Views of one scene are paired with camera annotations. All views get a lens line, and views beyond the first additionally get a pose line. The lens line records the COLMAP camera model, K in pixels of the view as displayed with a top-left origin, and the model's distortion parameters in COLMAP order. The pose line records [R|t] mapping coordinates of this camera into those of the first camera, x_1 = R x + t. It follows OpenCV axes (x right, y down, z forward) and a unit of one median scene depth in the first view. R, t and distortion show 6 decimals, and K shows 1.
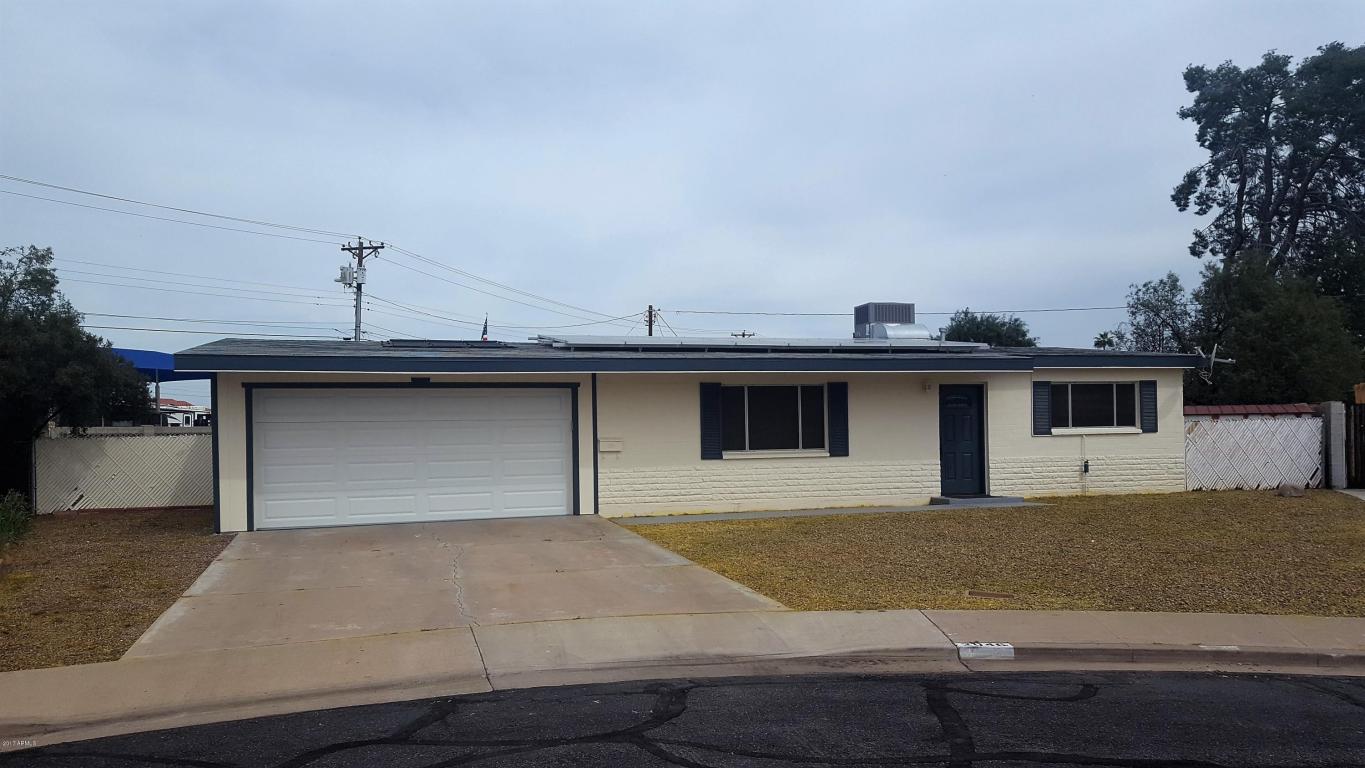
lens RADIAL K [[1000.1, 0, 677.7], [0, 1000.1, 423.8], [0, 0, 1]] dist [0.181725, -0.312934]
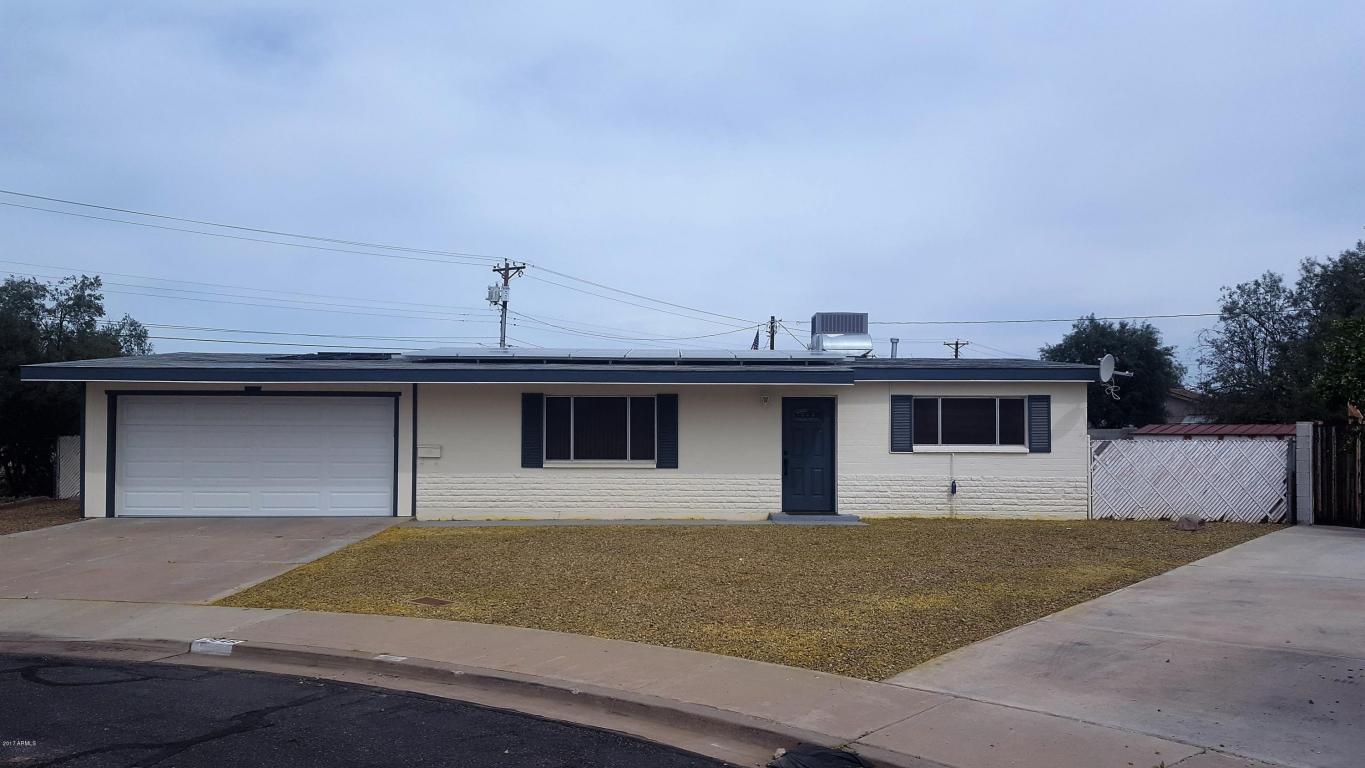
lens RADIAL K [[1000.1, 0, 677.7], [0, 1000.1, 423.8], [0, 0, 1]] dist [0.181725, -0.312934]
pose [[0.959777, 0.015697, -0.280323, 0.424522], [-0.018727, 0.999792, -0.008133, -0.003645], [0.280137, 0.013056, 0.959871, 0.043816]]
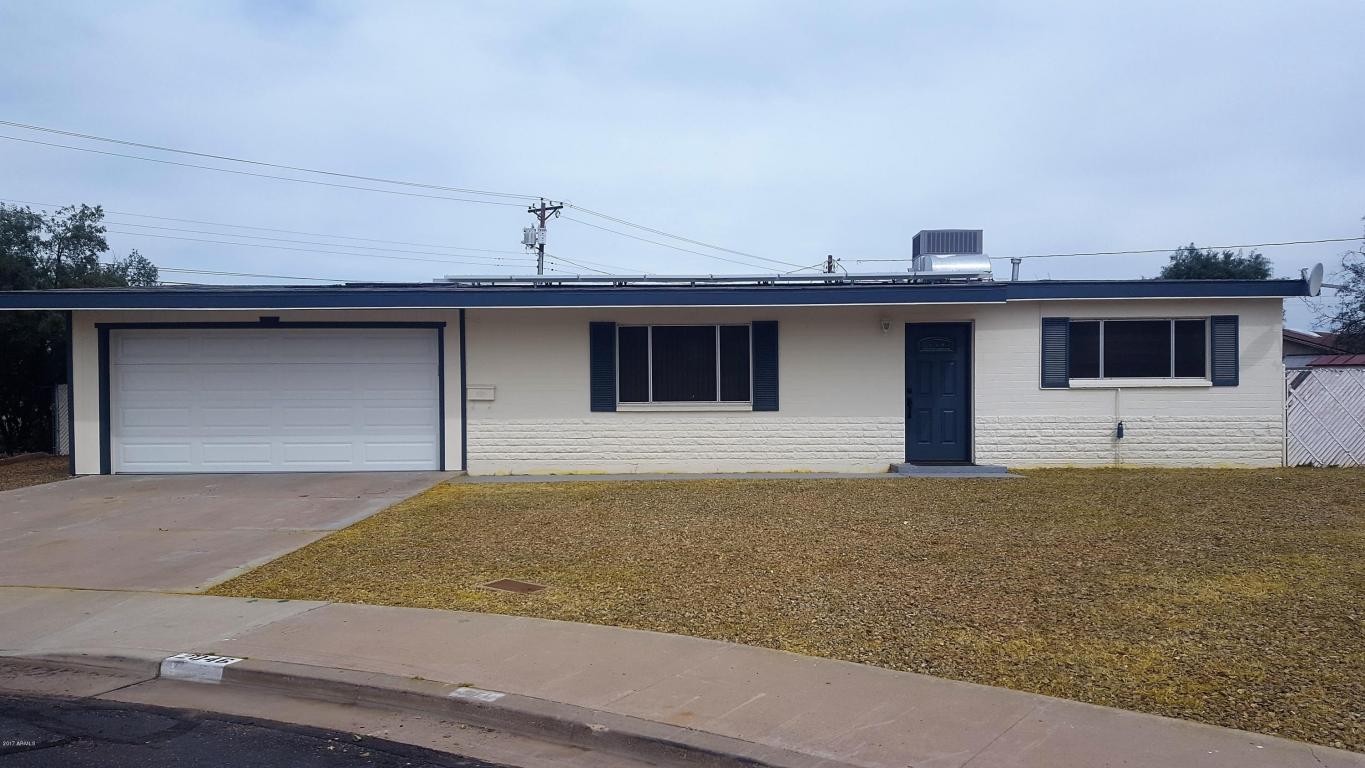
lens RADIAL K [[1001.6, 0, 683.1], [0, 1001.6, 416.2], [0, 0, 1]] dist [0.182196, -0.316123]
pose [[0.953657, 0.016143, -0.300462, 0.325271], [-0.008262, 0.999588, 0.027482, 0.013774], [0.300782, -0.023726, 0.953398, 0.181173]]
